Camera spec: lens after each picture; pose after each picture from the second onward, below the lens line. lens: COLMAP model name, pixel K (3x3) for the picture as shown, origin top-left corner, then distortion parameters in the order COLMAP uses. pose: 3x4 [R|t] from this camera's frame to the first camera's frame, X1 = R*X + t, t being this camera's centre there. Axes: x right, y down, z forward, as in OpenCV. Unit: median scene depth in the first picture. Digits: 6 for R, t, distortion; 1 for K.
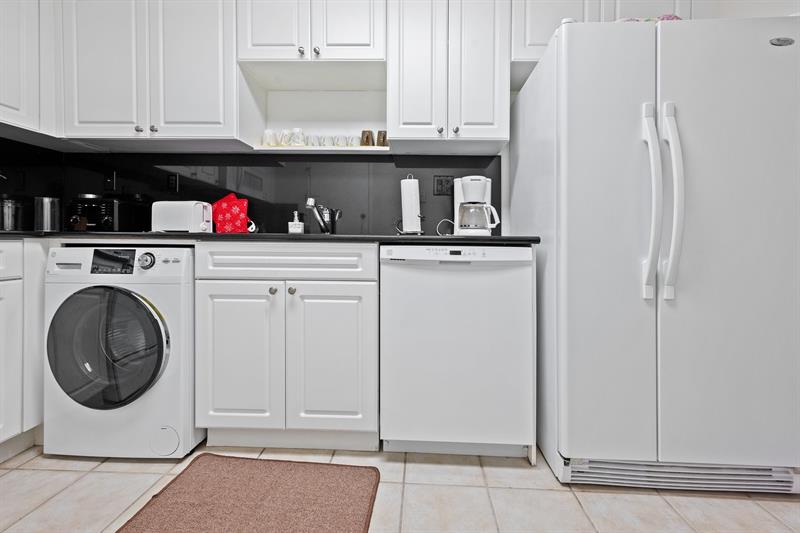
lens RADIAL K [[330.4, 0, 365.7], [0, 330.4, 257.0], [0, 0, 1]] dist [0.001311, -0.000987]
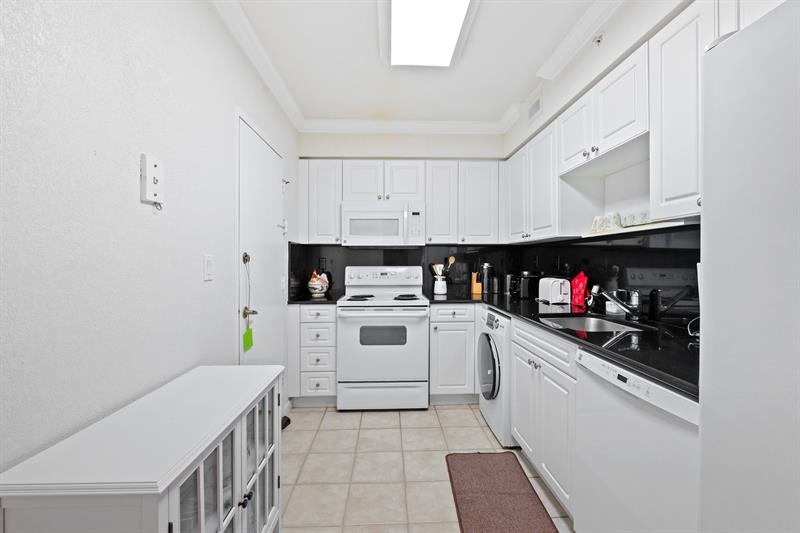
lens RADIAL K [[330.4, 0, 398.0], [0, 330.4, 263.4], [0, 0, 1]] dist [0.001311, -0.000987]
pose [[0.059544, -0.009583, -0.998180, 0.880344], [-0.001377, 0.999952, -0.009682, -0.242018], [0.998225, 0.001951, 0.059528, 0.300140]]
